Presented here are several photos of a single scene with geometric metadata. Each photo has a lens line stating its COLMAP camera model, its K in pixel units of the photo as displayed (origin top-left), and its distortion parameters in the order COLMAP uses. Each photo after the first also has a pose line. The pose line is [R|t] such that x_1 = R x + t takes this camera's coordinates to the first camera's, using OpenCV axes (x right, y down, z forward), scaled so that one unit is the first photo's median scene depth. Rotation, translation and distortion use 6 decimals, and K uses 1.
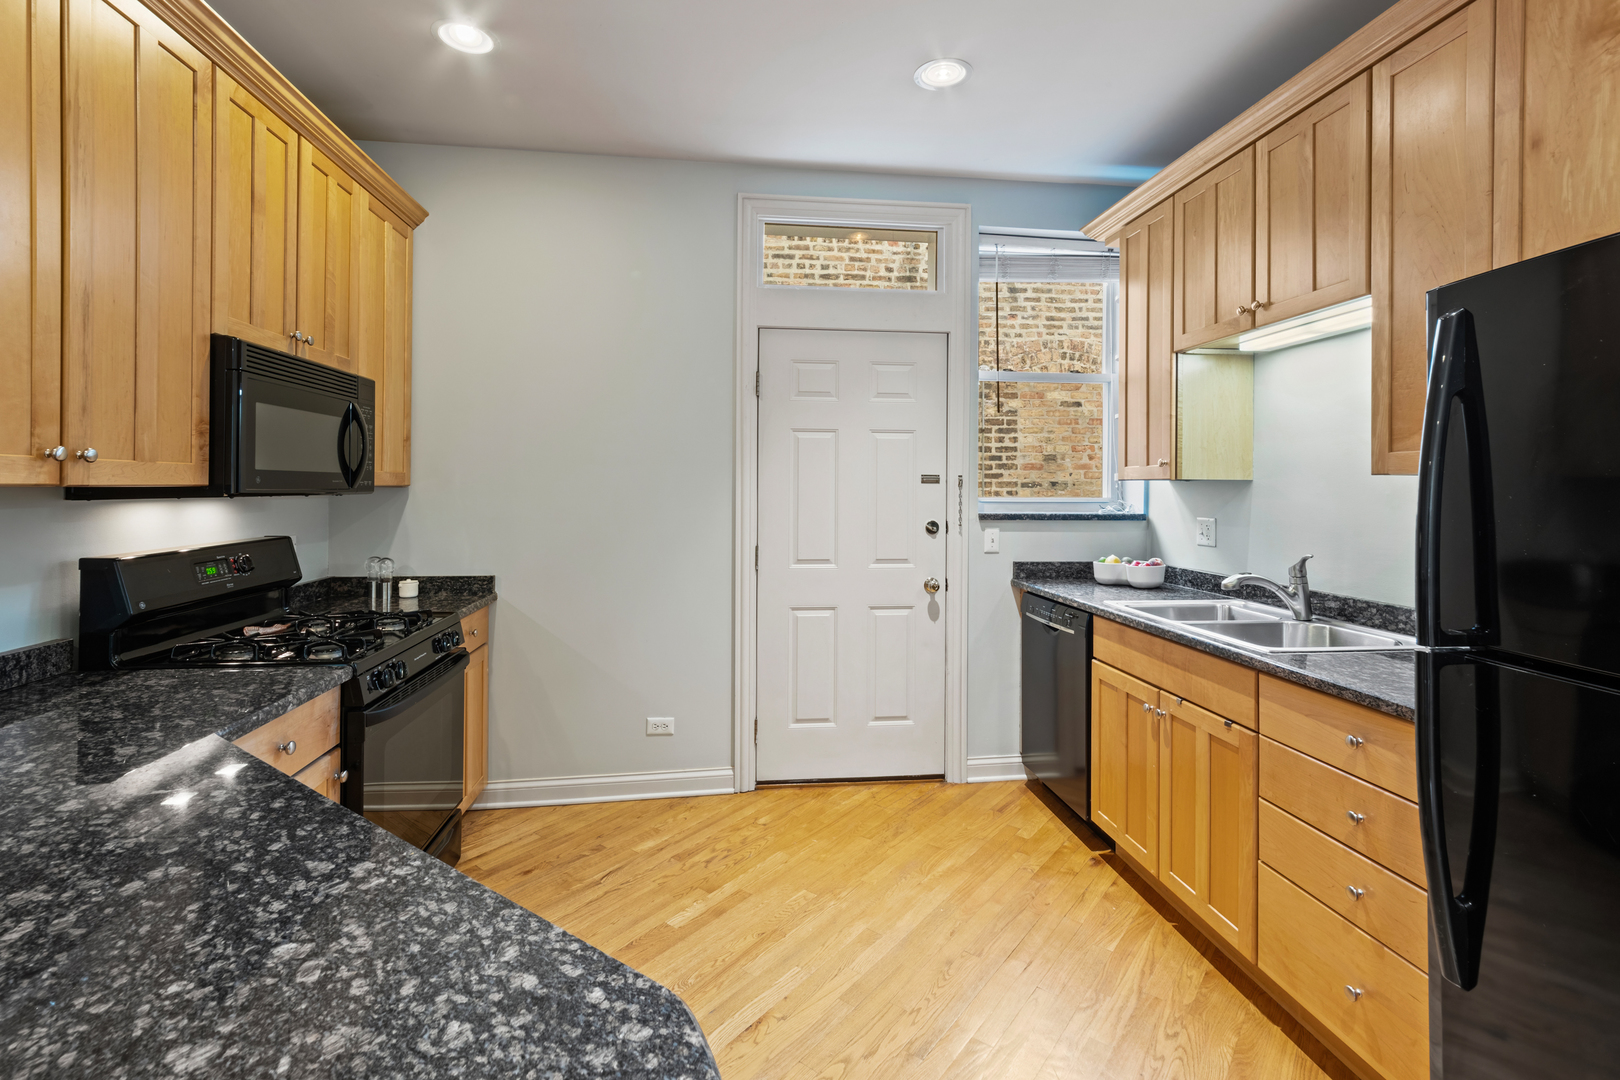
lens RADIAL K [[751.0, 0, 805.1], [0, 751.0, 486.2], [0, 0, 1]] dist [0.006972, -0.002073]
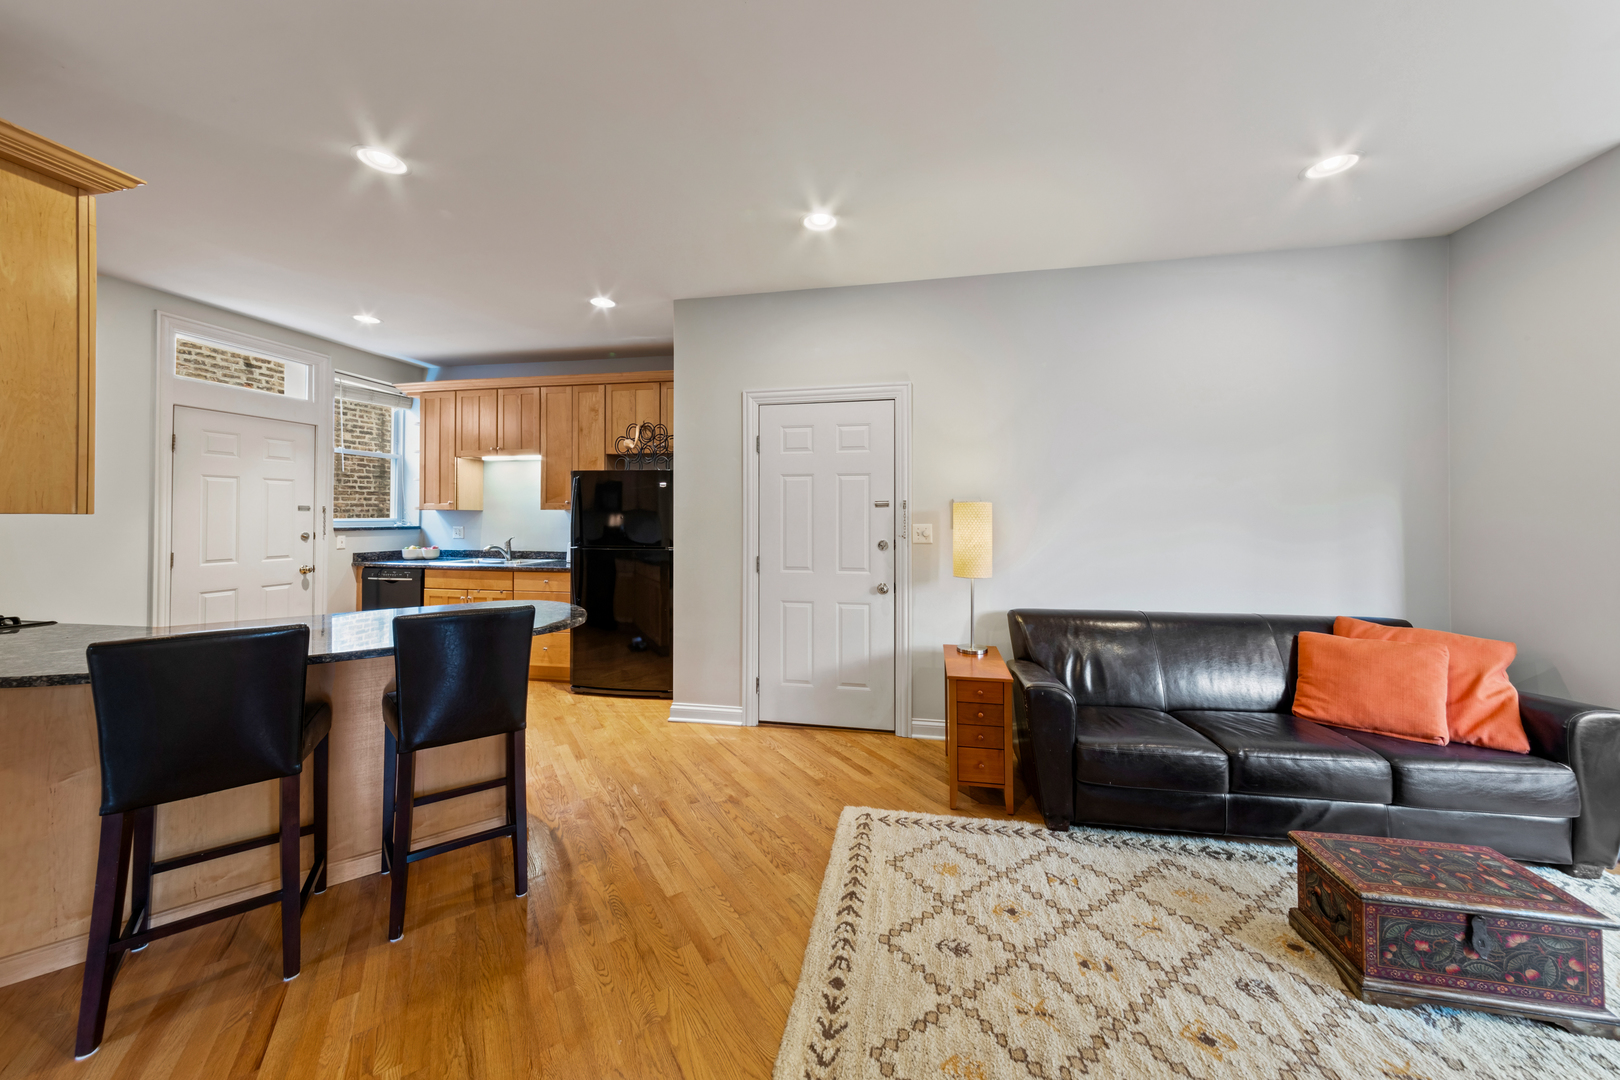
lens RADIAL K [[558.4, 0, 805.1], [0, 558.4, 510.6], [0, 0, 1]] dist [0.006429, 0.000574]
pose [[0.324271, 0.004781, 0.945952, -0.781748], [-0.003574, 0.999986, -0.003829, -0.004072], [-0.945957, -0.002140, 0.324284, -0.587026]]
